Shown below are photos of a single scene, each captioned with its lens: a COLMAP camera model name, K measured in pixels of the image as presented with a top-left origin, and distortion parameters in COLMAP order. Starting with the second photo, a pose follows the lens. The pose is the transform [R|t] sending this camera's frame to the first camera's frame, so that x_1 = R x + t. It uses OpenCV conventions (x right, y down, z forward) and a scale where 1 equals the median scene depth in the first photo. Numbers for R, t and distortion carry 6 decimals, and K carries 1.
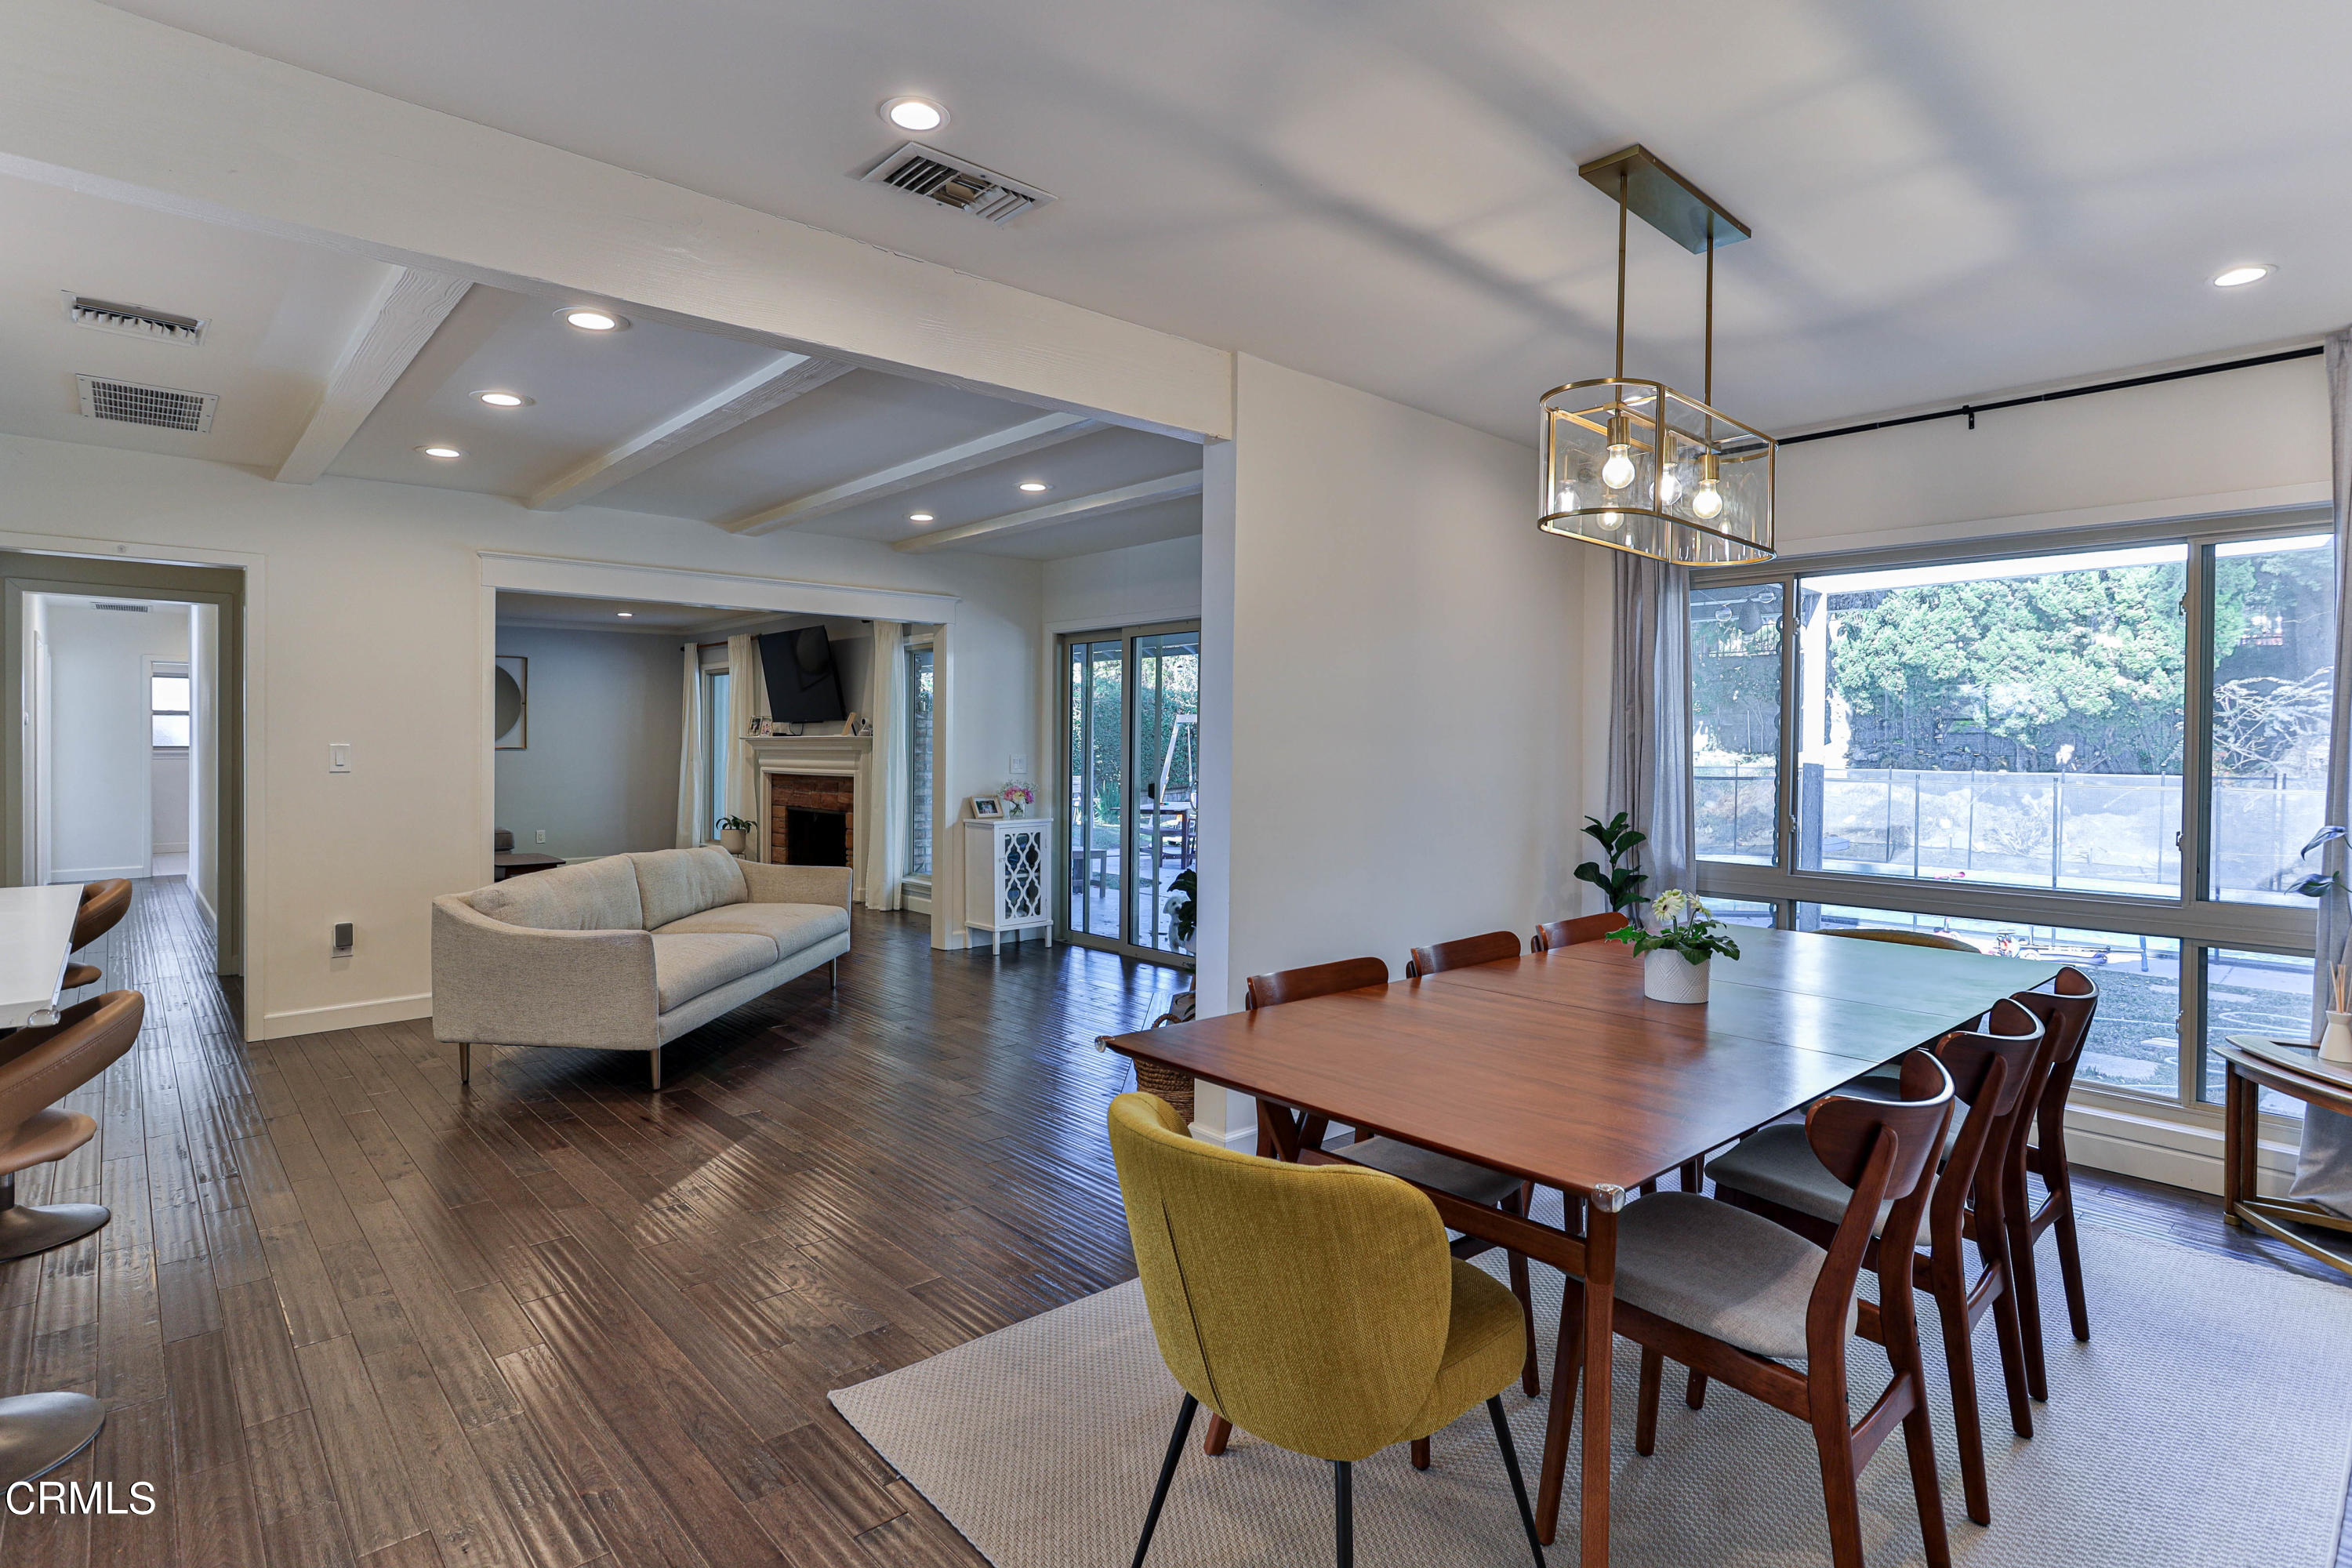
lens RADIAL K [[1224.1, 0, 1167.1], [0, 1224.1, 758.2], [0, 0, 1]] dist [-0.004082, -0.000046]
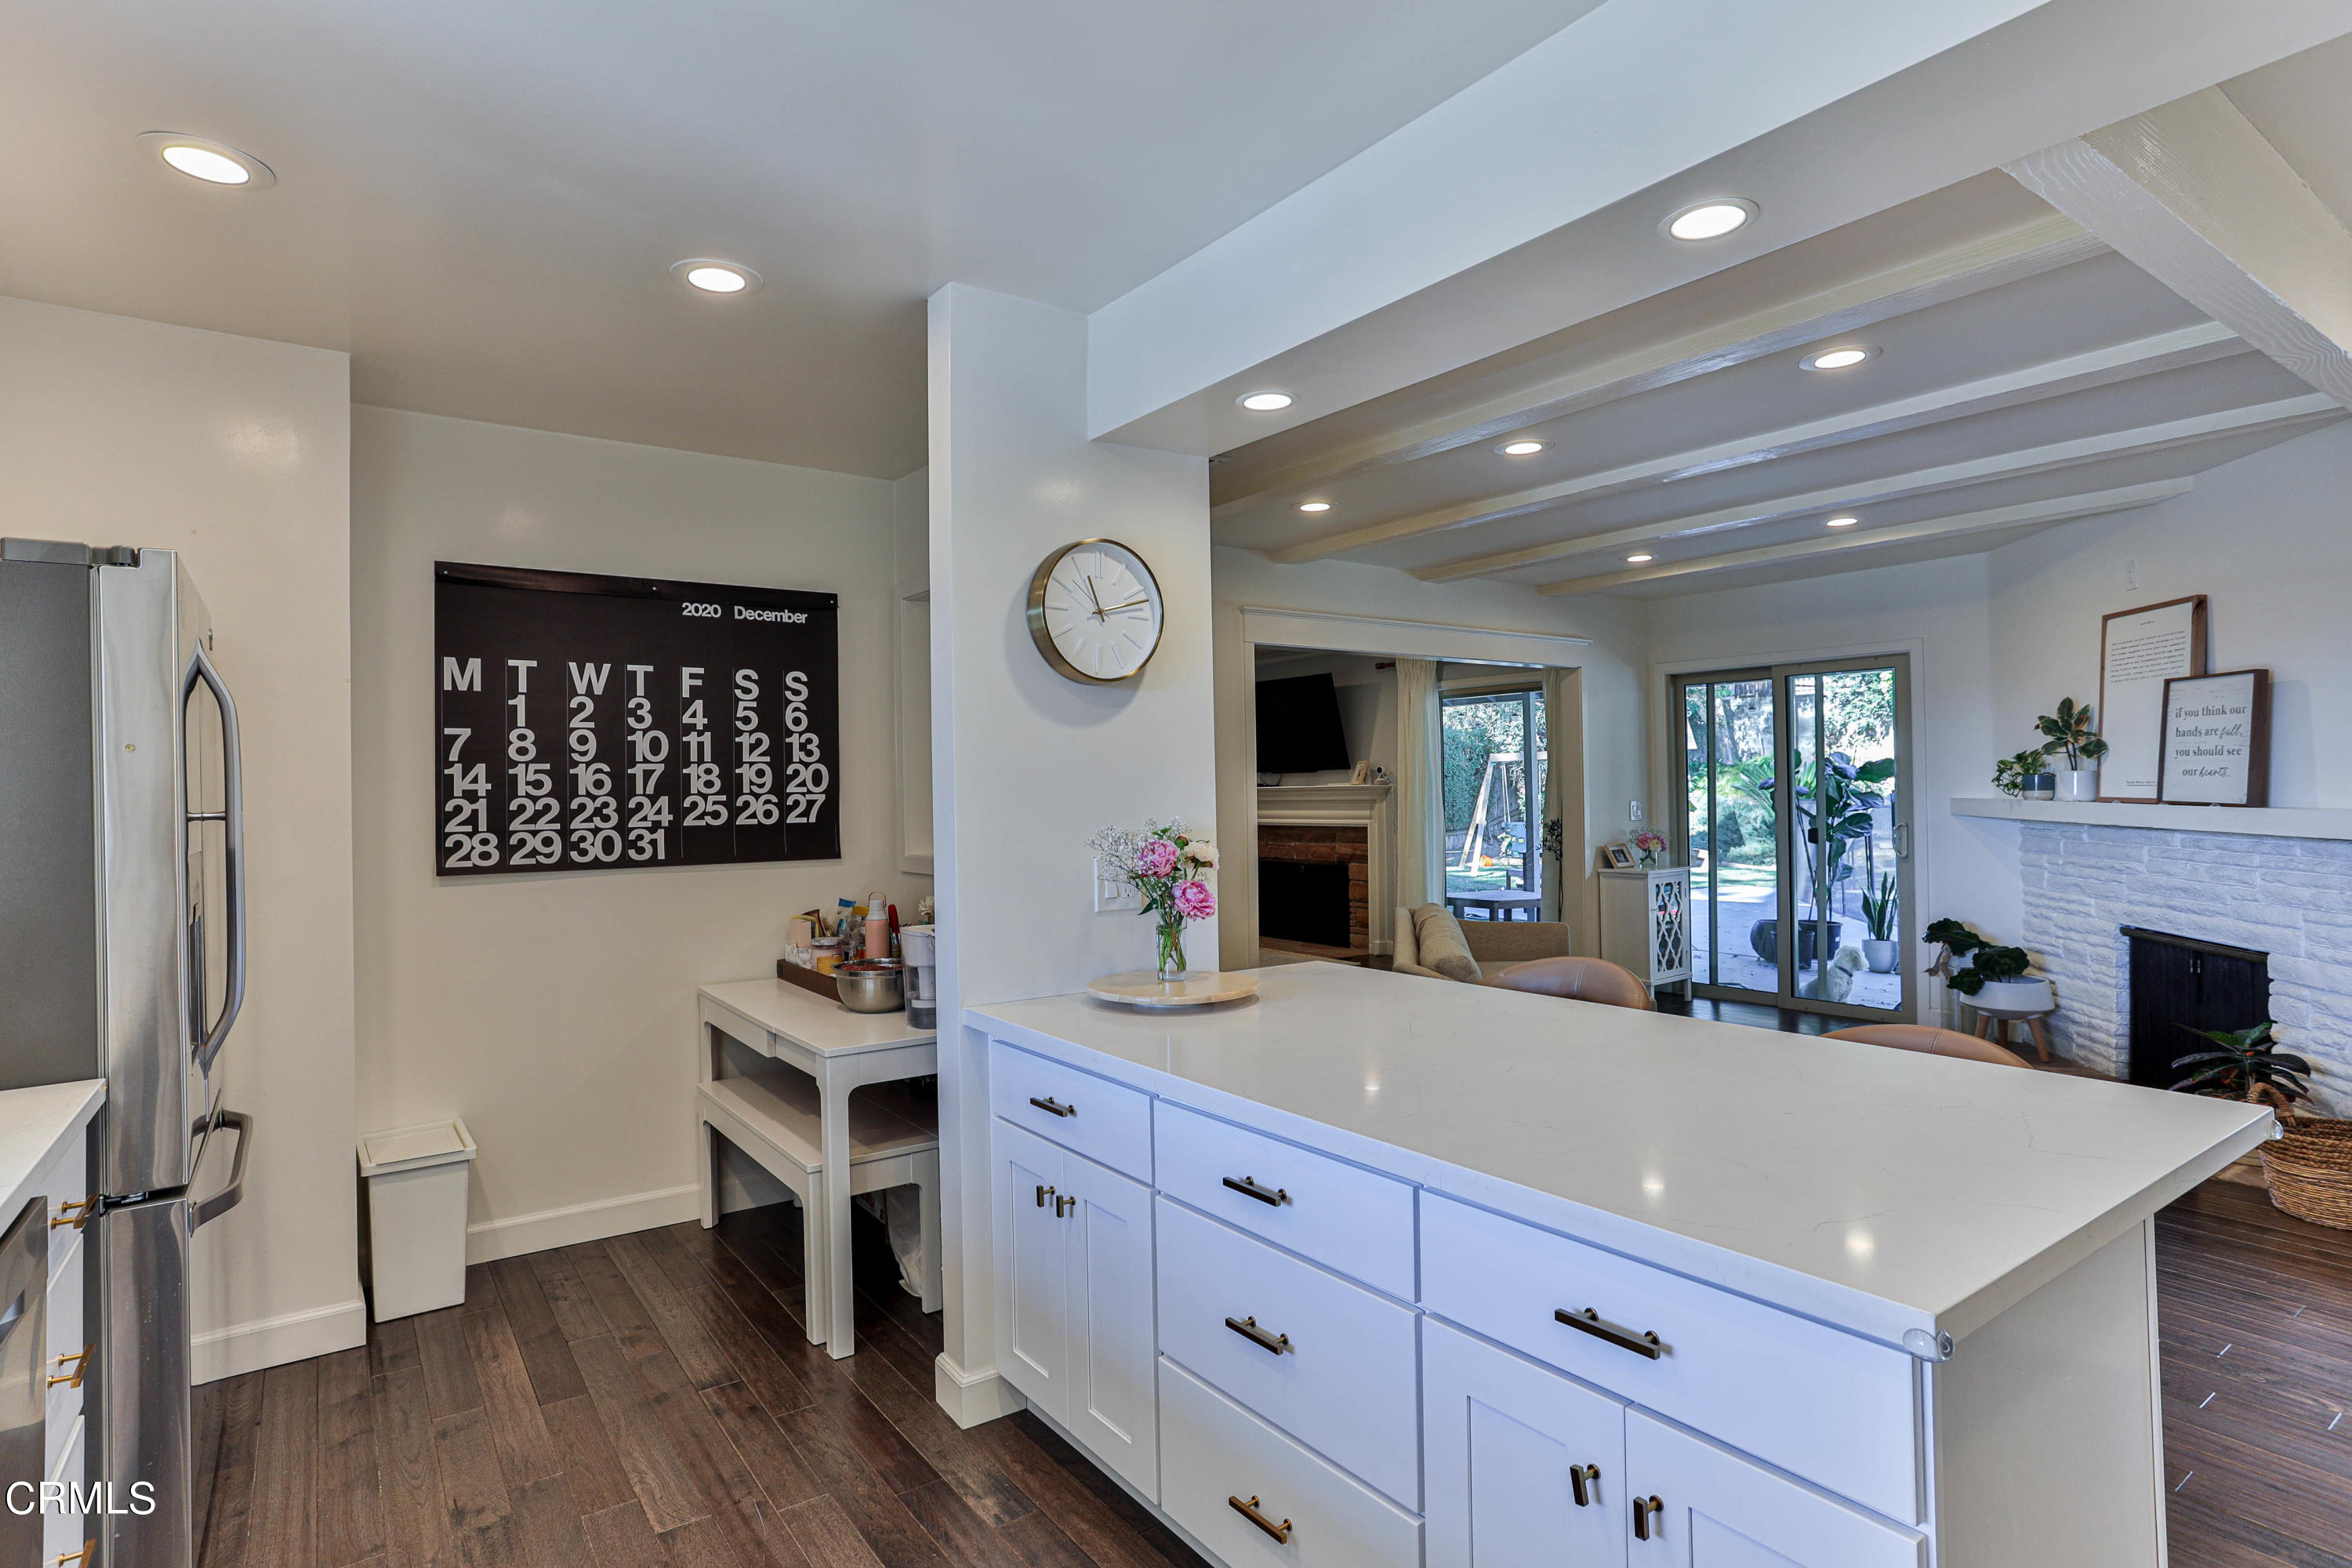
lens RADIAL K [[1224.1, 0, 1167.1], [0, 1224.1, 758.2], [0, 0, 1]] dist [-0.004082, -0.000046]
pose [[0.997884, -0.027163, -0.059082, -0.355565], [0.025217, 0.999123, -0.033424, -0.010959], [0.059938, 0.031863, 0.997693, 0.013659]]
